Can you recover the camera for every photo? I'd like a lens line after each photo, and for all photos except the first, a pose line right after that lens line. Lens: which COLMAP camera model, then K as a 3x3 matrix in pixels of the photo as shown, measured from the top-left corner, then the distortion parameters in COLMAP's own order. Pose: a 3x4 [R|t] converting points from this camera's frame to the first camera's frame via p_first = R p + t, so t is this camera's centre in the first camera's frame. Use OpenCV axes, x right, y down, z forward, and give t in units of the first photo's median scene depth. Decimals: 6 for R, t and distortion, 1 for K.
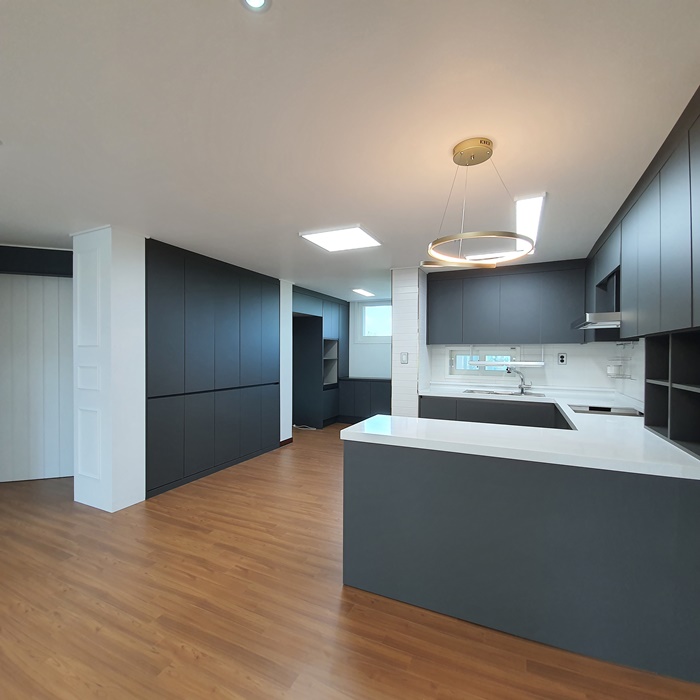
lens RADIAL K [[371.7, 0, 340.9], [0, 371.7, 358.9], [0, 0, 1]] dist [0.004109, -0.009507]
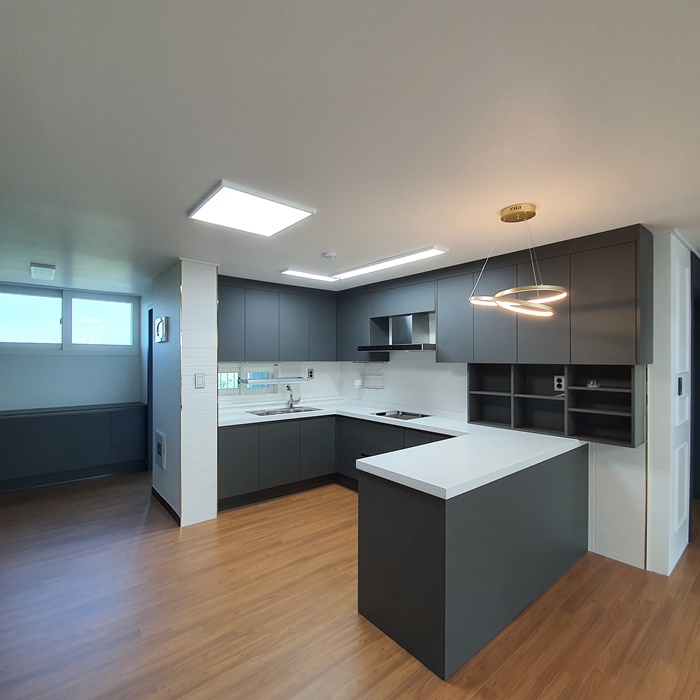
lens RADIAL K [[371.7, 0, 342.3], [0, 371.7, 357.5], [0, 0, 1]] dist [0.004109, -0.009507]
pose [[0.423657, -0.000889, 0.905822, -0.542743], [0.014026, 0.999886, -0.005579, -0.057962], [-0.905714, 0.015069, 0.423621, 0.575885]]
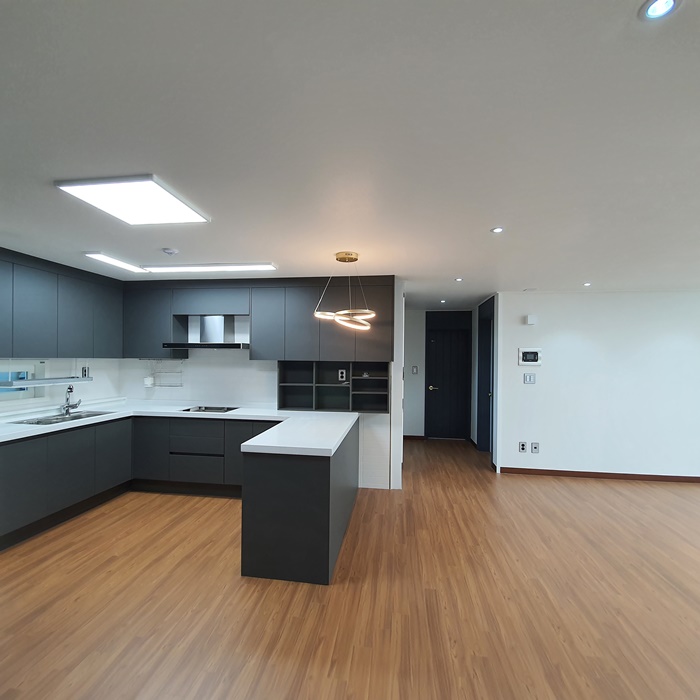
lens RADIAL K [[371.7, 0, 345.0], [0, 371.7, 354.9], [0, 0, 1]] dist [0.004109, -0.009507]
pose [[-0.303018, 0.001547, 0.952984, -0.729820], [0.001968, 0.999998, -0.000997, -0.060742], [-0.952983, 0.001574, -0.303020, 0.873092]]
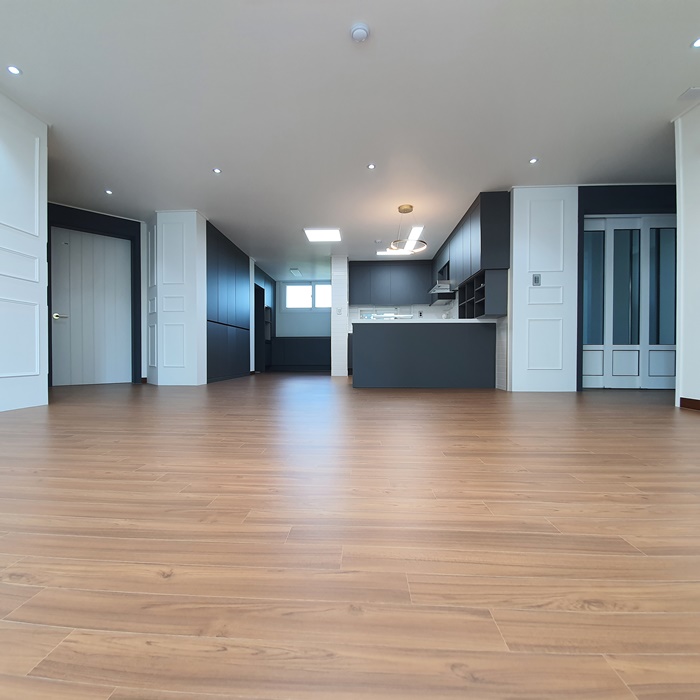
lens RADIAL K [[371.7, 0, 341.9], [0, 371.7, 359.1], [0, 0, 1]] dist [0.004109, -0.009507]
pose [[0.924540, -0.010849, 0.380929, -0.622317], [0.010905, 0.999939, 0.002012, 0.287979], [-0.380928, 0.002294, 0.924602, -0.730643]]
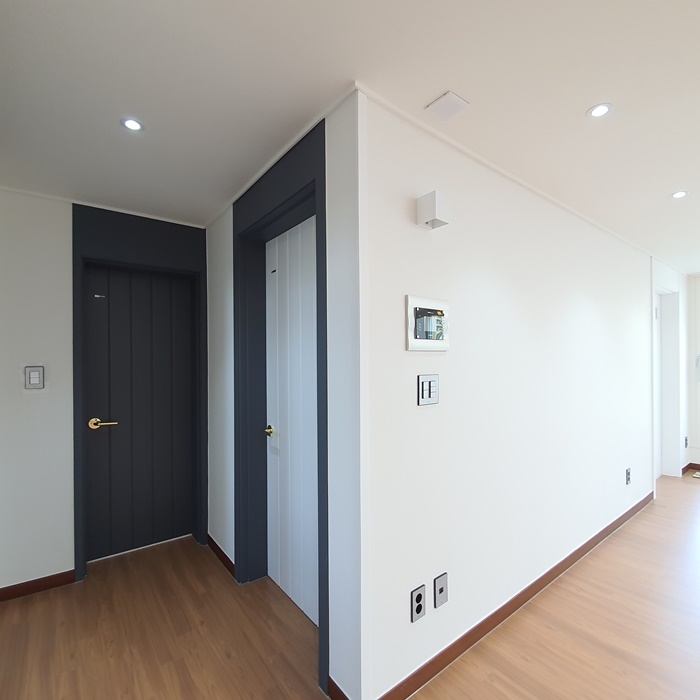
lens RADIAL K [[371.7, 0, 347.4], [0, 371.7, 351.9], [0, 0, 1]] dist [0.004109, -0.009507]
pose [[-0.895534, 0.006724, 0.444943, 0.343255], [0.009570, 0.999946, 0.004151, -0.019558], [-0.444891, 0.007975, -0.895549, 0.209819]]
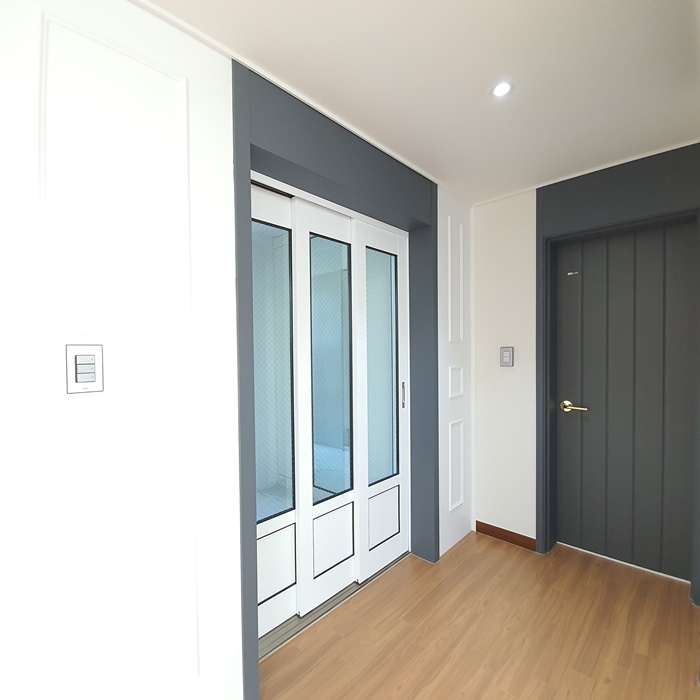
lens RADIAL K [[375.3, 0, 345.8], [0, 375.3, 355.5], [0, 0, 1]] dist [-0.025642, -0.004725]
pose [[0.301137, -0.026304, 0.953218, 0.309790], [0.019861, 0.999576, 0.021309, -0.000607], [-0.953374, 0.012515, 0.301532, -0.059192]]
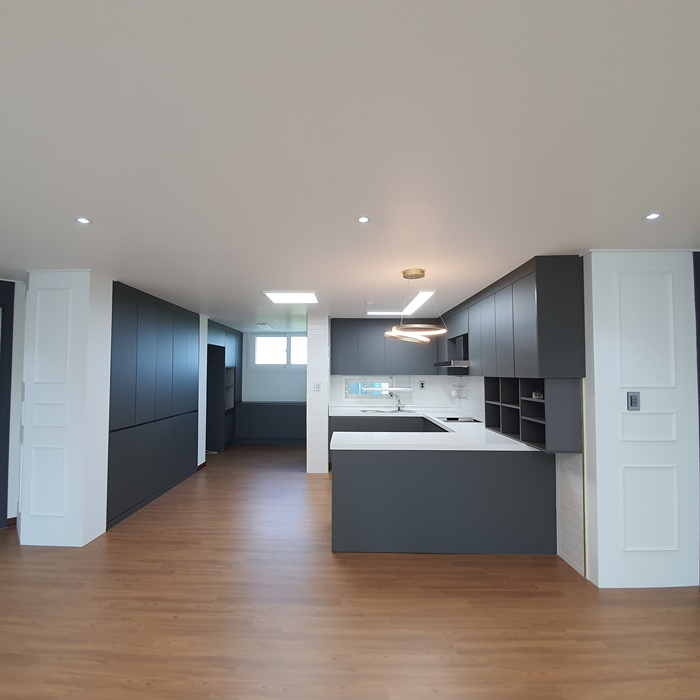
lens RADIAL K [[371.7, 0, 341.1], [0, 371.7, 357.8], [0, 0, 1]] dist [0.004109, -0.009507]
pose [[0.910359, 0.014347, 0.413571, -0.381417], [0.007983, 0.998604, -0.052213, -0.044340], [-0.413742, 0.050834, 0.908974, -0.239047]]
